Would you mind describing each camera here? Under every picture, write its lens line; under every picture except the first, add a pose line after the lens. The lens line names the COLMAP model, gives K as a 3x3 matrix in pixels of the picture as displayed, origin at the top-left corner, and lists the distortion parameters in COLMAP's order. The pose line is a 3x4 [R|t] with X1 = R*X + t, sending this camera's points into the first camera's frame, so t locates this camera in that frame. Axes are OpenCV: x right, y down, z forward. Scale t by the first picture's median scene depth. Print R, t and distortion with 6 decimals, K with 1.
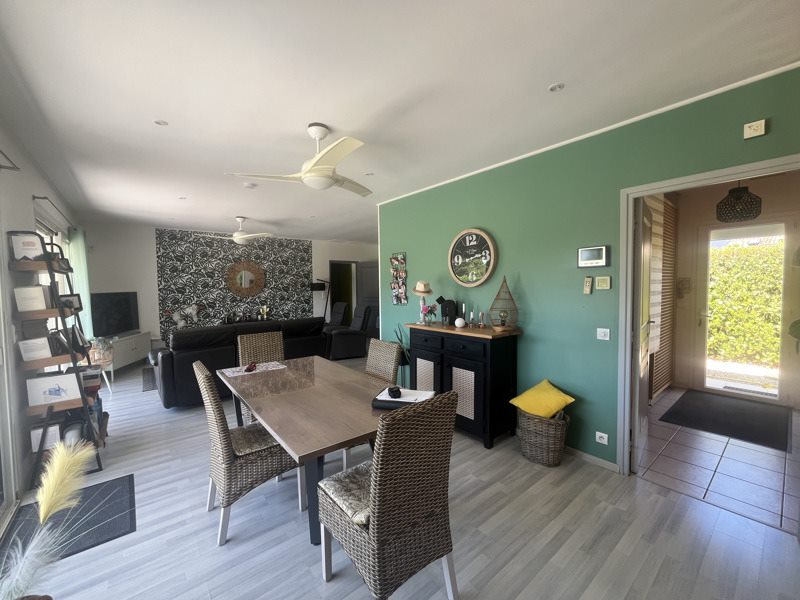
lens RADIAL K [[324.7, 0, 399.5], [0, 324.7, 300.3], [0, 0, 1]] dist [-0.000306, -0.000093]
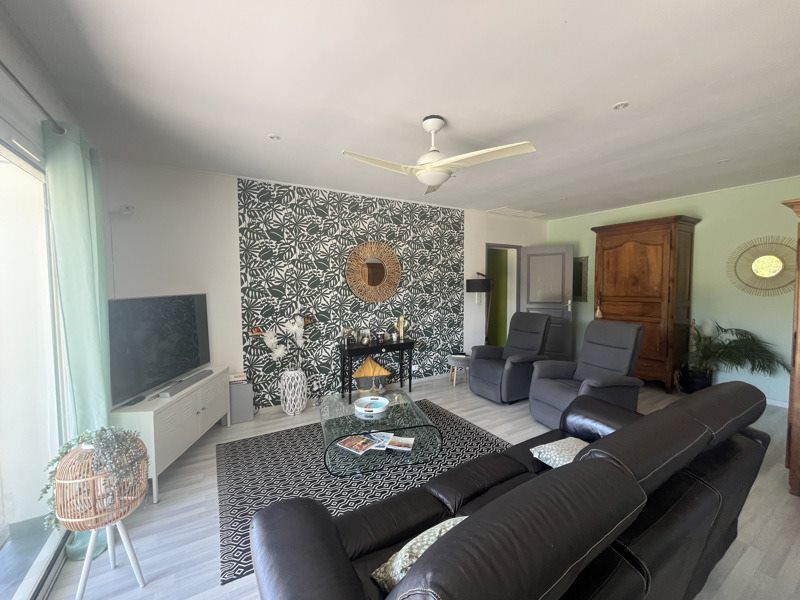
lens RADIAL K [[324.7, 0, 400.6], [0, 324.7, 300.7], [0, 0, 1]] dist [-0.000306, -0.000093]
pose [[0.991811, 0.005017, -0.127613, -0.379709], [-0.004988, 0.999987, 0.000550, -0.014887], [0.127614, 0.000091, 0.991824, 0.457187]]
